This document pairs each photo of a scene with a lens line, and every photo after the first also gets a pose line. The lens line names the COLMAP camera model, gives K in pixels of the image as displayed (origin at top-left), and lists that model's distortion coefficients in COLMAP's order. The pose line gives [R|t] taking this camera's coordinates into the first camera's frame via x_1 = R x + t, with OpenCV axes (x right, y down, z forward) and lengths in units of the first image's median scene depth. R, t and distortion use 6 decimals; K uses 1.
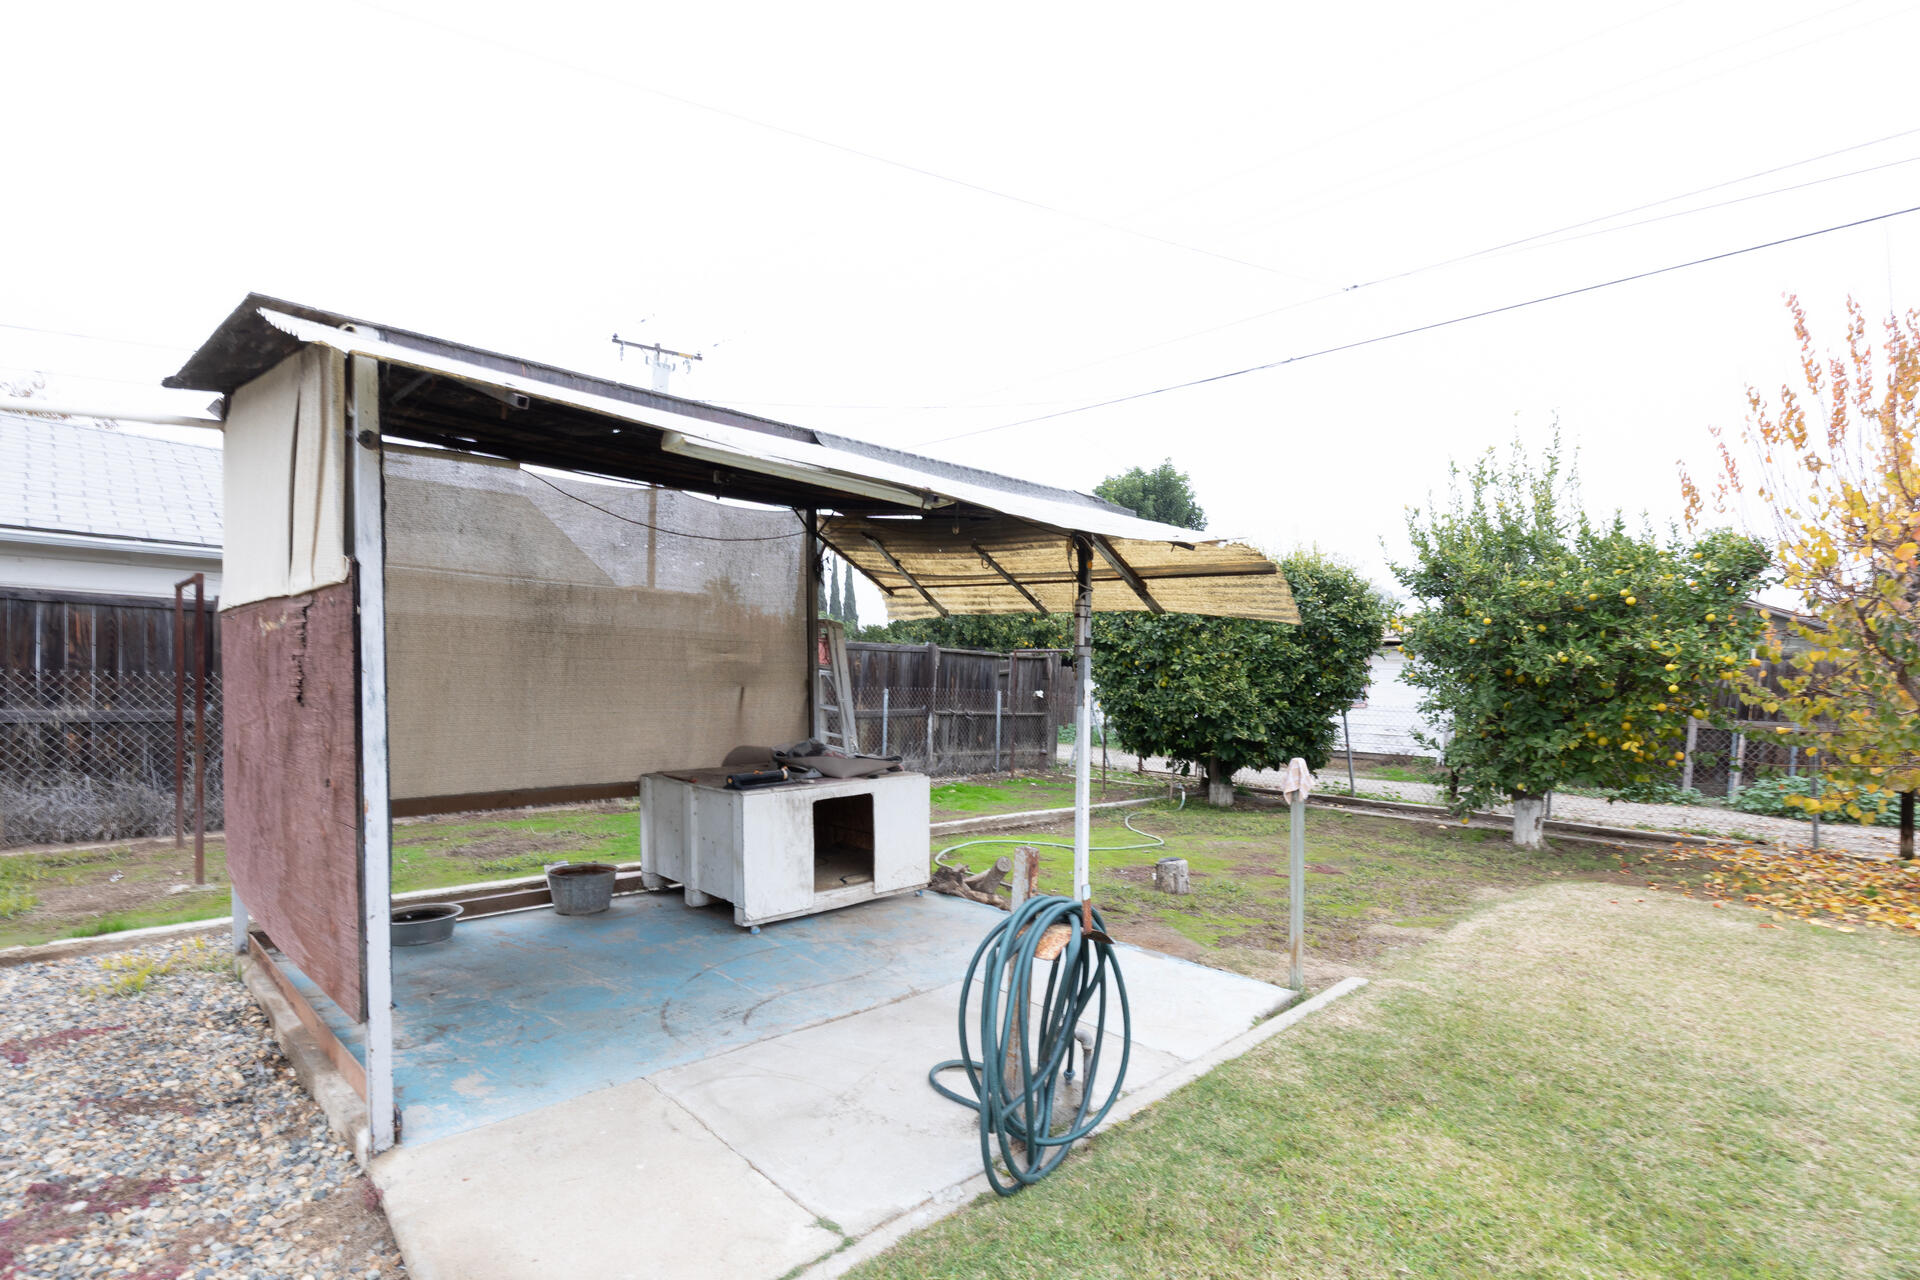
lens RADIAL K [[897.8, 0, 959.0], [0, 897.8, 706.4], [0, 0, 1]] dist [0.003346, -0.000063]
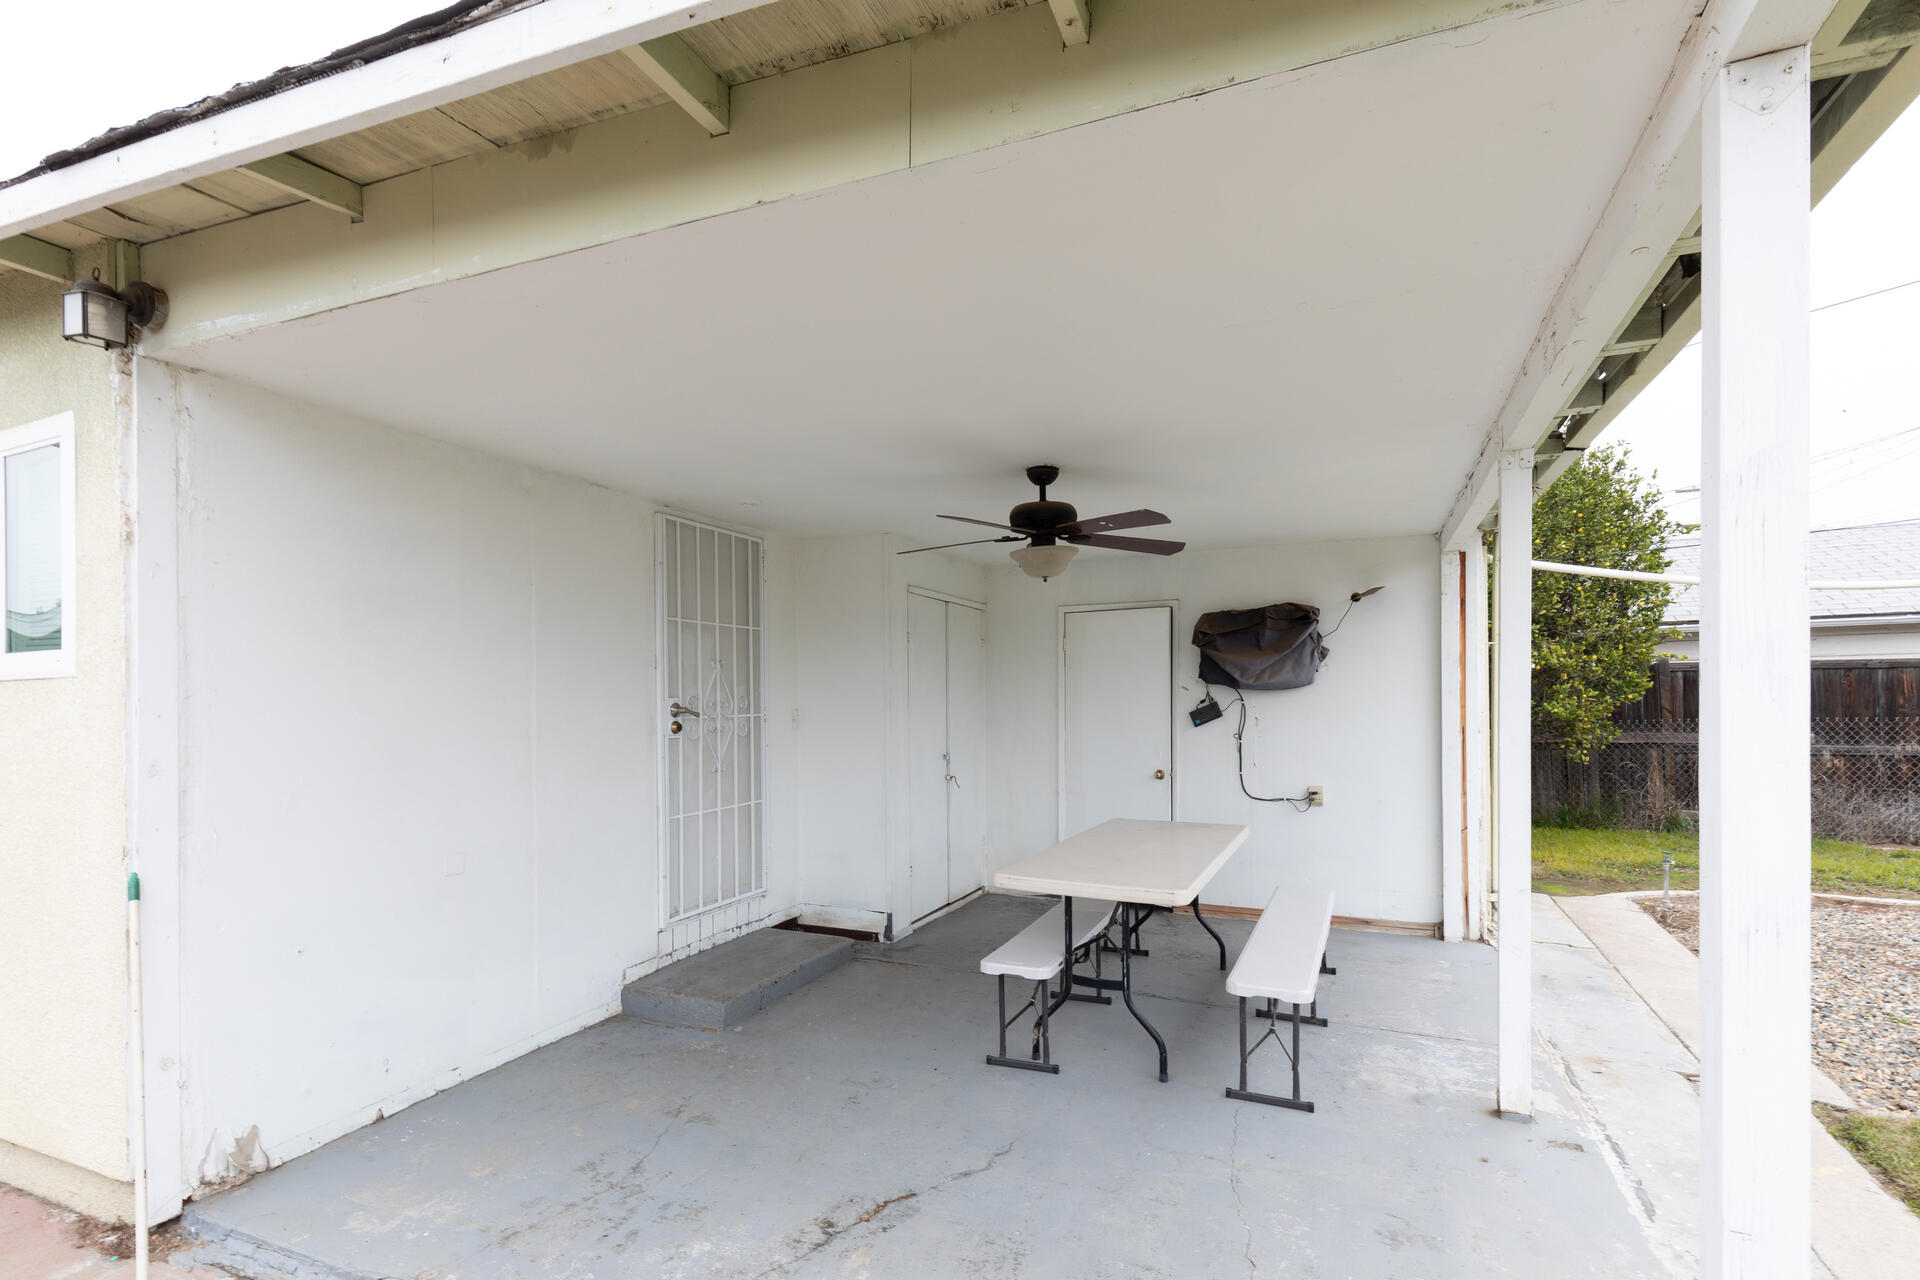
lens RADIAL K [[883.0, 0, 970.8], [0, 883.0, 697.5], [0, 0, 1]] dist [0.003848, 0.000766]
pose [[0.357342, -0.038612, -0.933175, -0.198615], [-0.003151, 0.999090, -0.042546, -0.007306], [0.933968, 0.018144, 0.356895, -0.654697]]
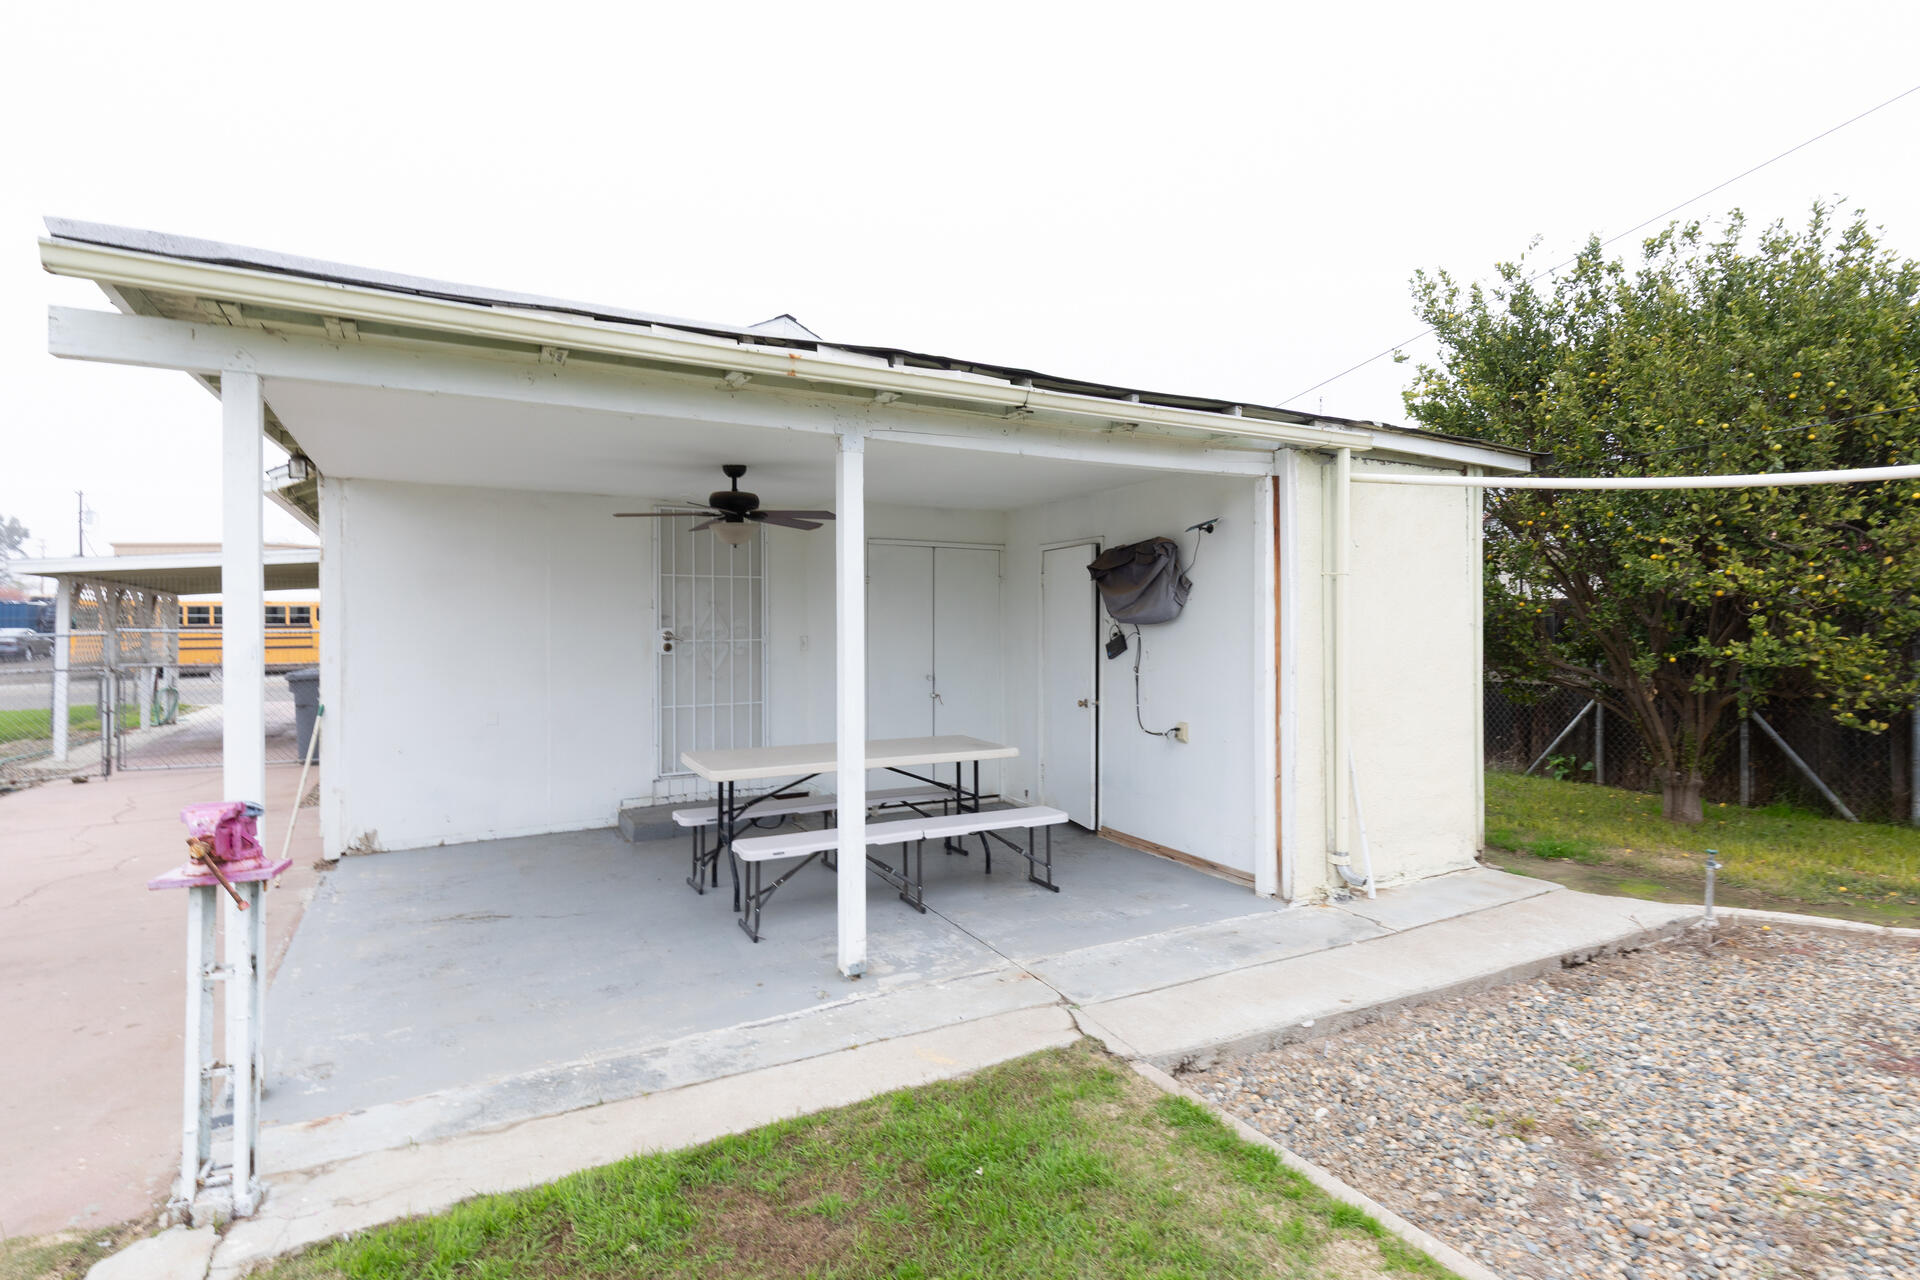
lens RADIAL K [[917.2, 0, 967.0], [0, 917.2, 615.1], [0, 0, 1]] dist [0.001555, -0.000047]
pose [[-0.270487, -0.044980, -0.961672, -0.018508], [-0.032448, 0.998766, -0.037588, -0.018813], [0.962177, 0.021037, -0.271613, -0.105414]]
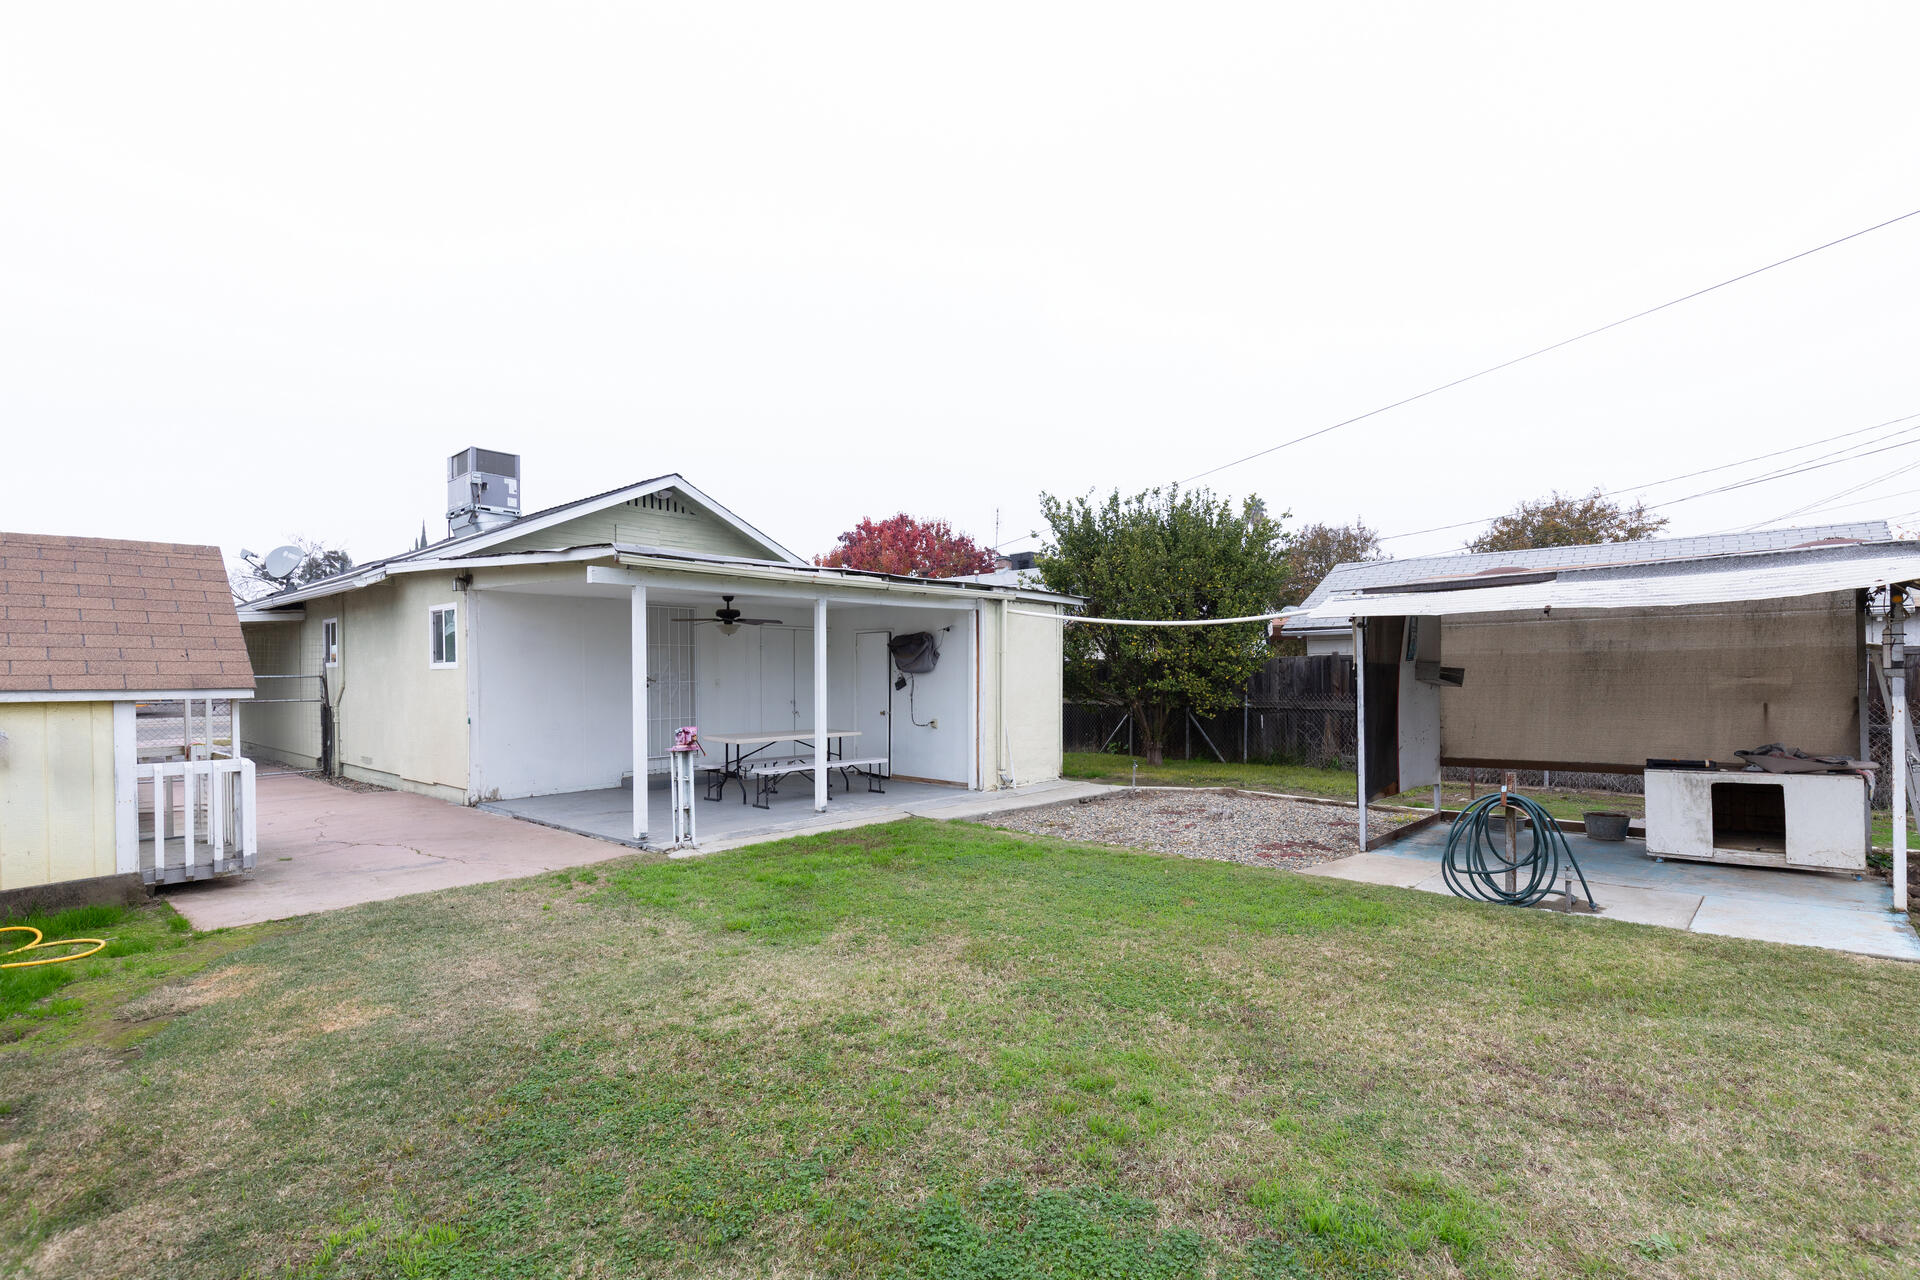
lens RADIAL K [[874.5, 0, 966.2], [0, 874.5, 666.0], [0, 0, 1]] dist [0.002659, 0.000719]
pose [[0.057688, -0.038639, -0.997587, 0.722735], [-0.023630, 0.998918, -0.040057, 0.001599], [0.998055, 0.025884, 0.056712, -0.170334]]
